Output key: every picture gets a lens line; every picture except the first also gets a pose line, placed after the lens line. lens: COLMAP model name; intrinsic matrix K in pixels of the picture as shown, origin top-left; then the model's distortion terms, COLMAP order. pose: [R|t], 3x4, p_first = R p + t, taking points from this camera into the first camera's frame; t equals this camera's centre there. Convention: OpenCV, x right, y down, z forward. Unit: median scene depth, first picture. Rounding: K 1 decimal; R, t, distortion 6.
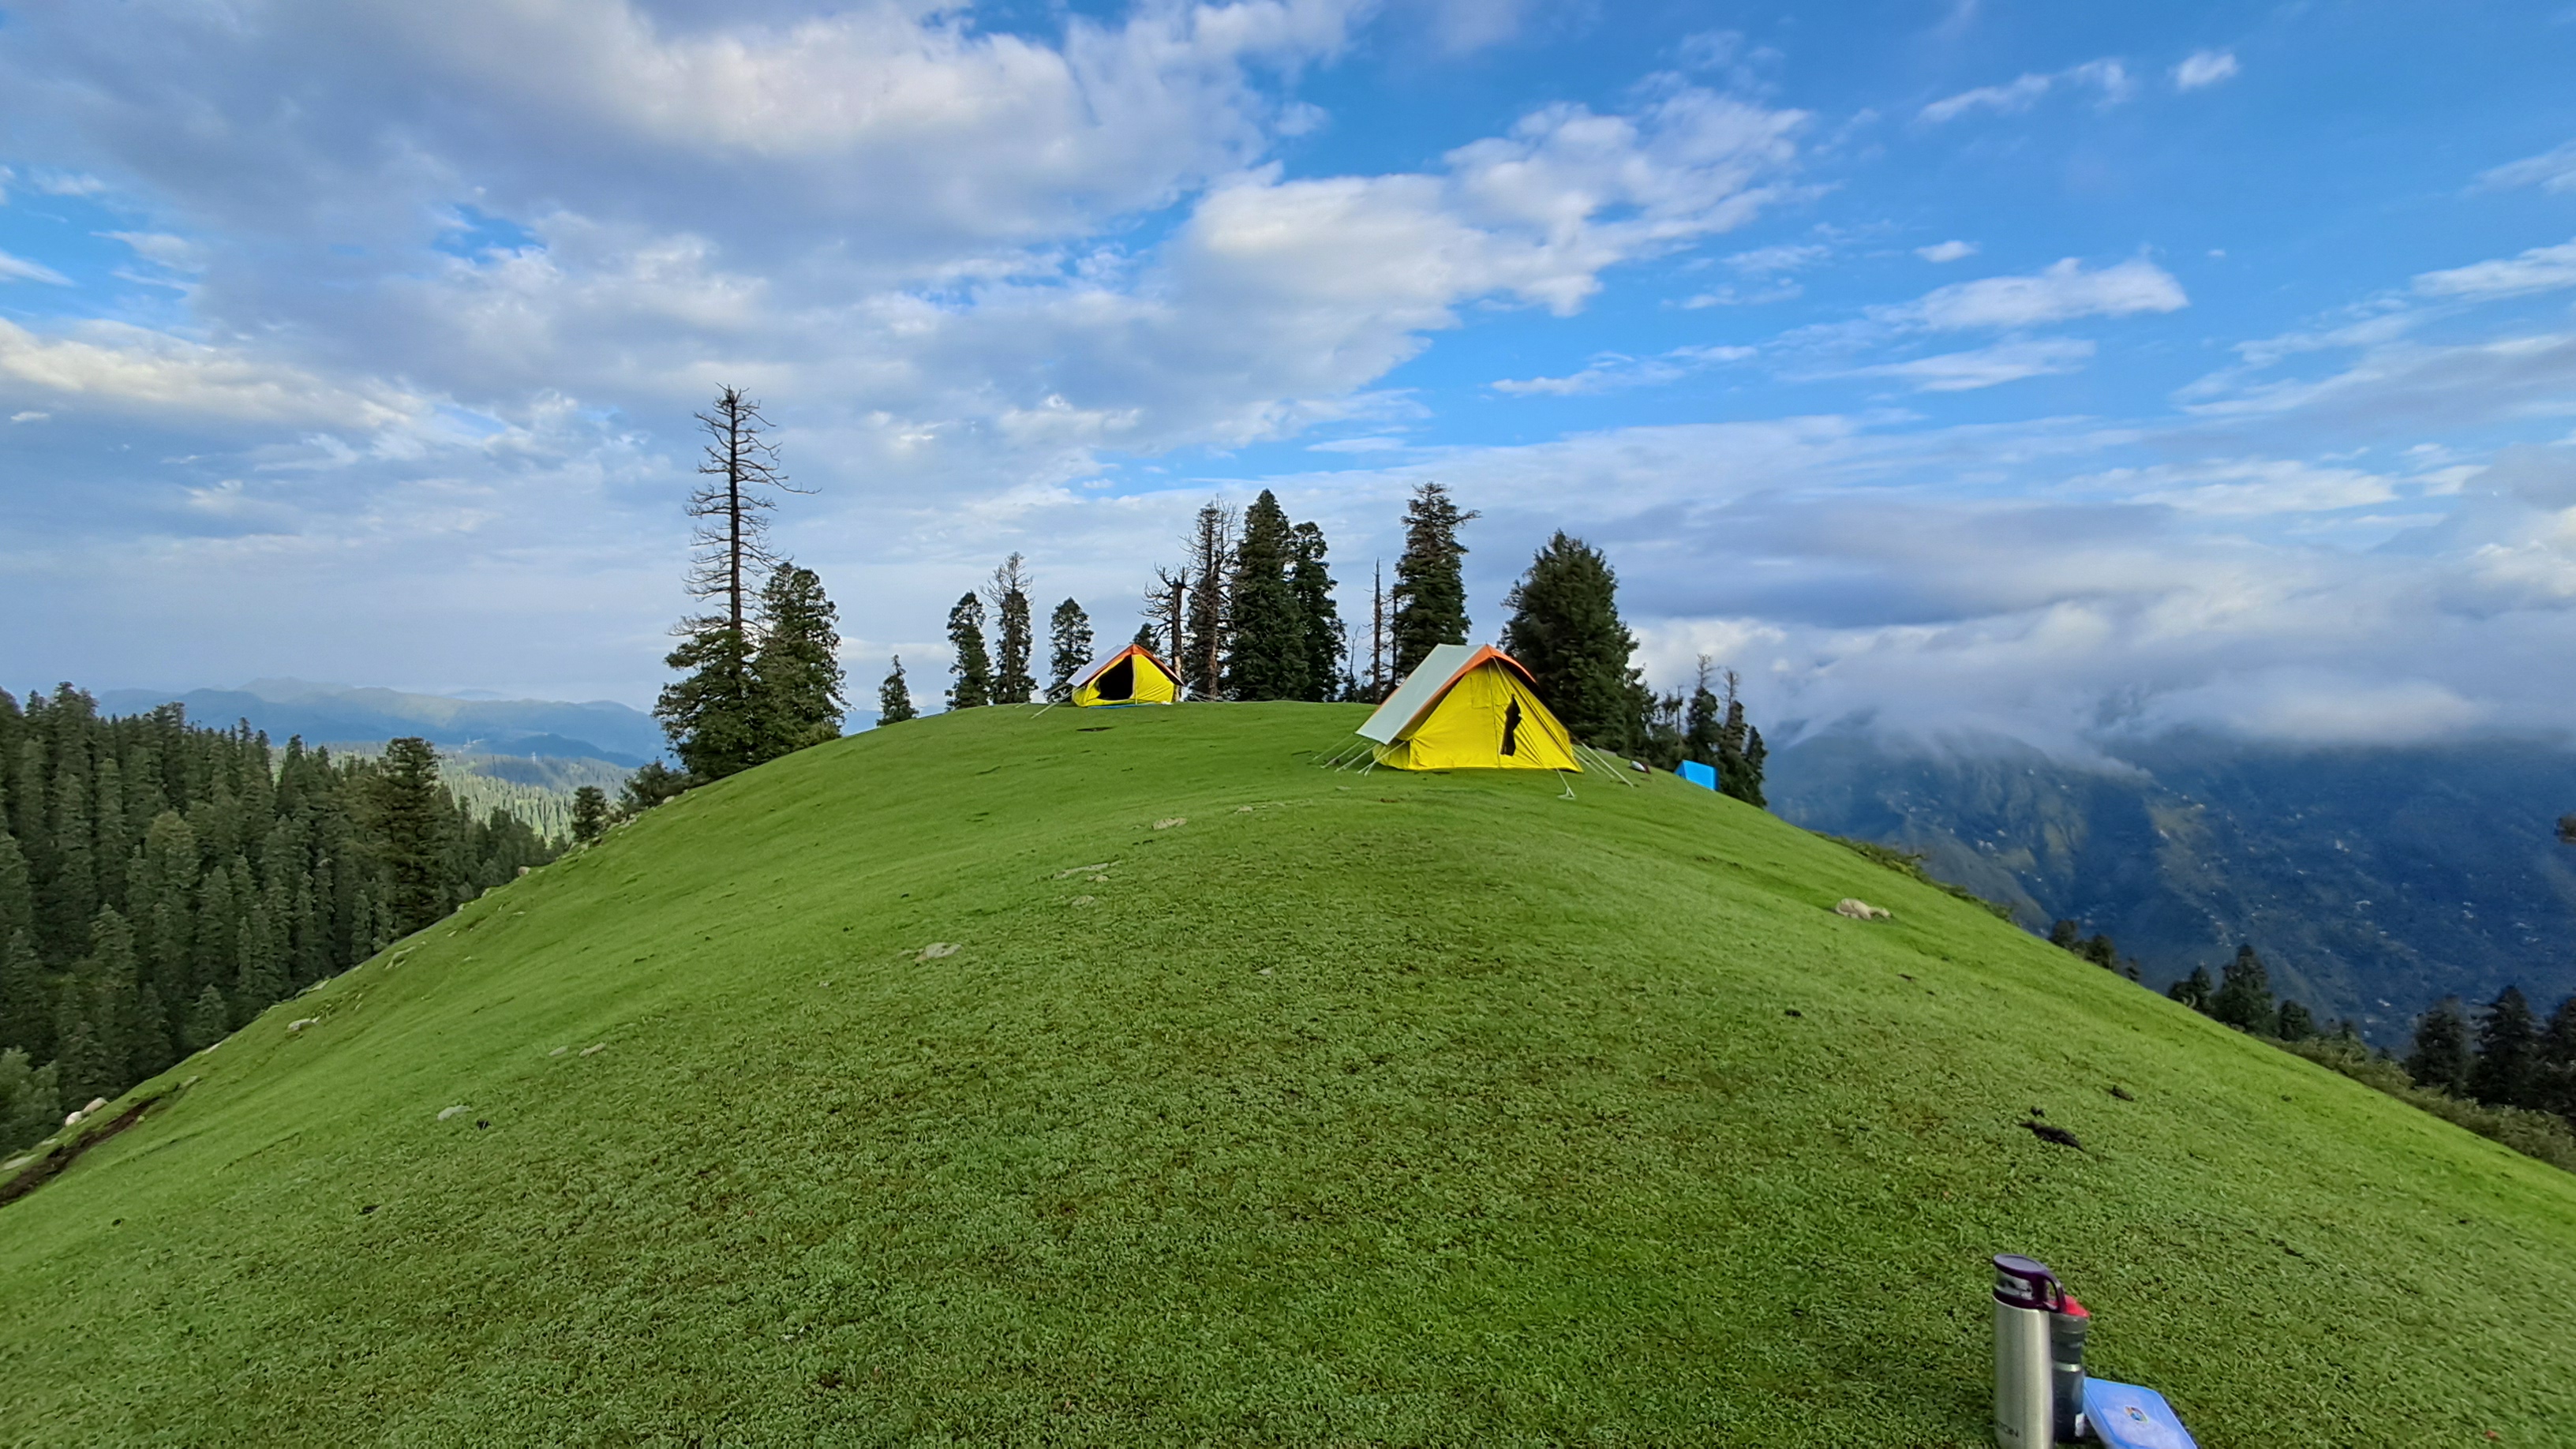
lens RADIAL K [[1194.8, 0, 1288.4], [0, 1194.8, 732.9], [0, 0, 1]] dist [0.032443, 0.000434]
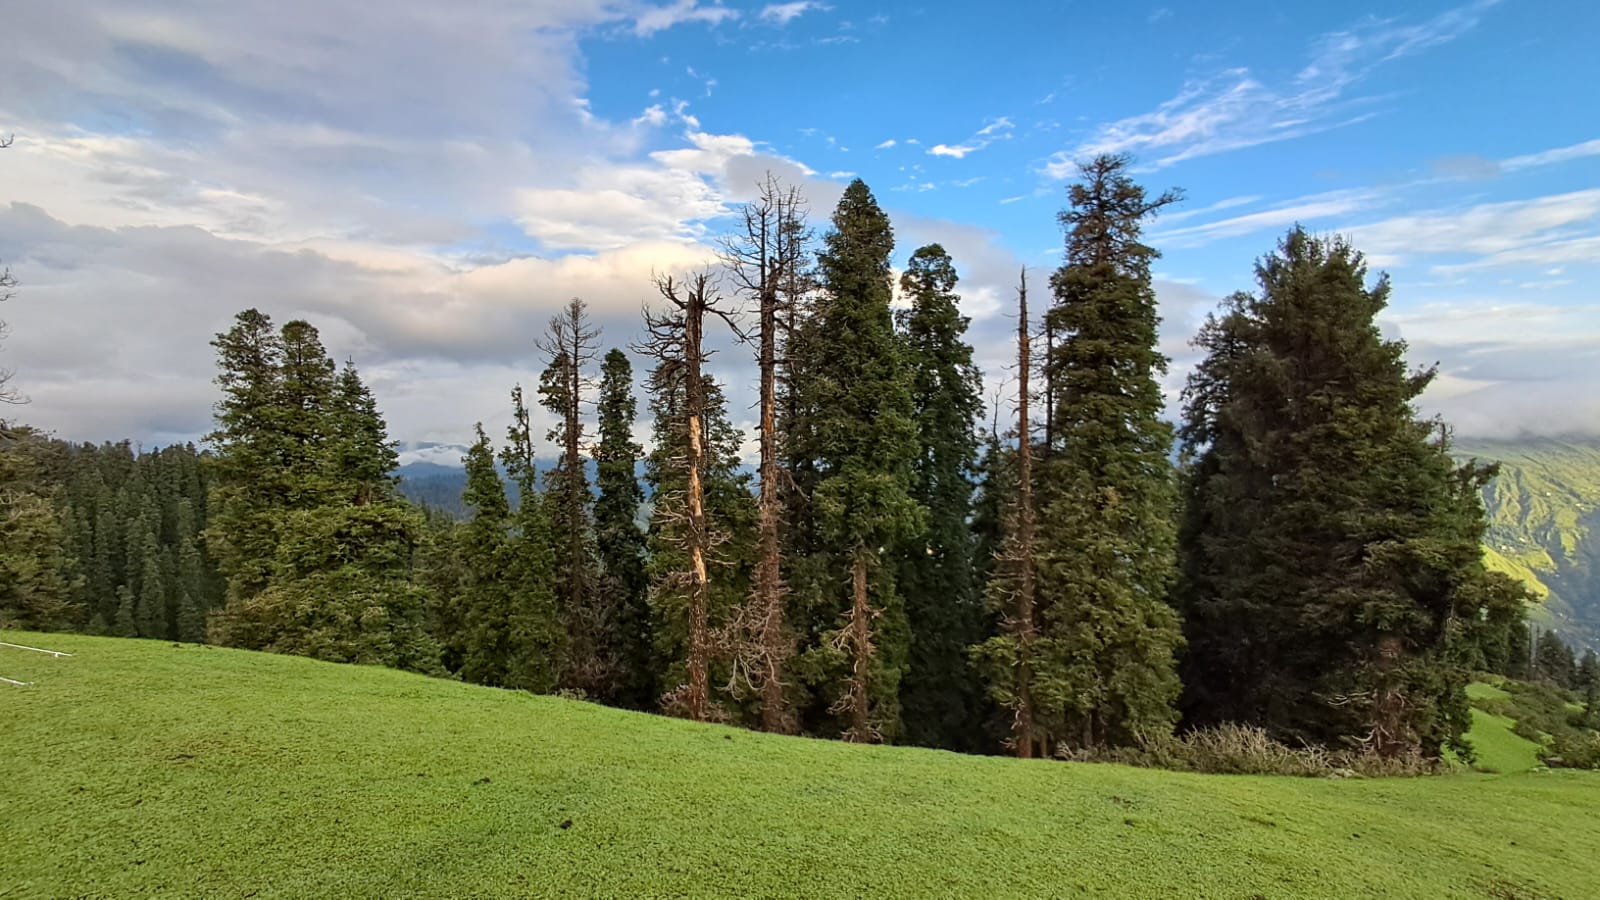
lens RADIAL K [[723.4, 0, 805.8], [0, 723.4, 449.6], [0, 0, 1]] dist [-0.005486, 0.000097]
pose [[0.974686, -0.010202, -0.223347, 0.041301], [0.005817, 0.999777, -0.020282, -0.031927], [0.223504, 0.018469, 0.974528, 0.524636]]
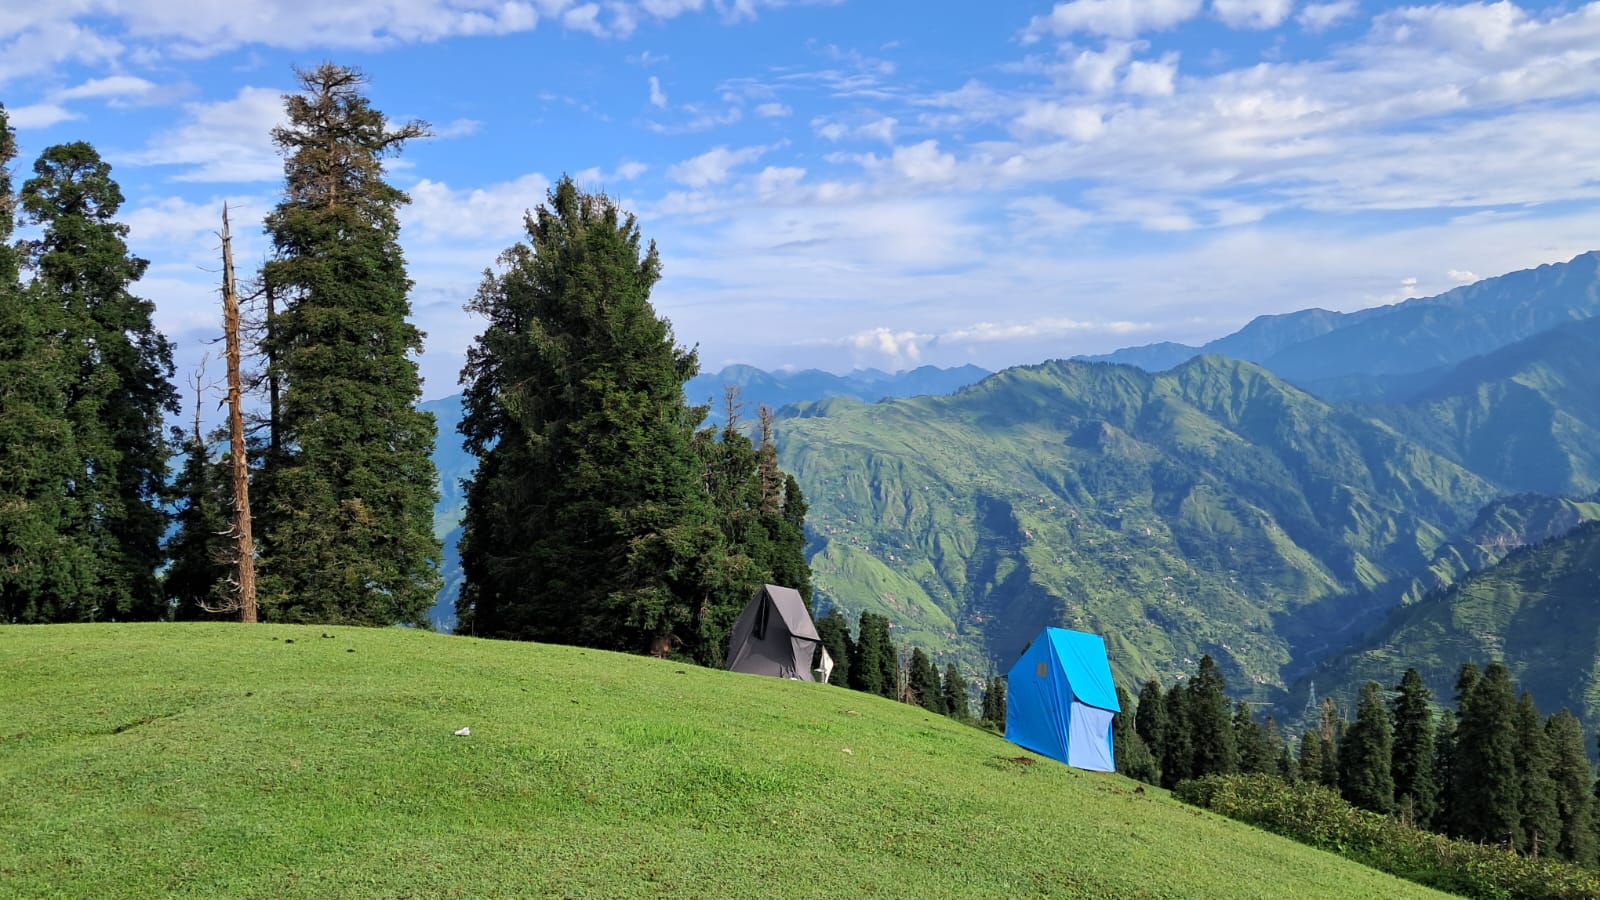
lens RADIAL K [[1266.7, 0, 805.0], [0, 1266.7, 451.2], [0, 0, 1]] dist [-0.004161, -0.001998]
pose [[0.888760, -0.055976, 0.454942, 0.040854], [0.064803, 0.997891, -0.003816, -0.024854], [-0.453769, 0.032874, 0.890513, 0.394756]]
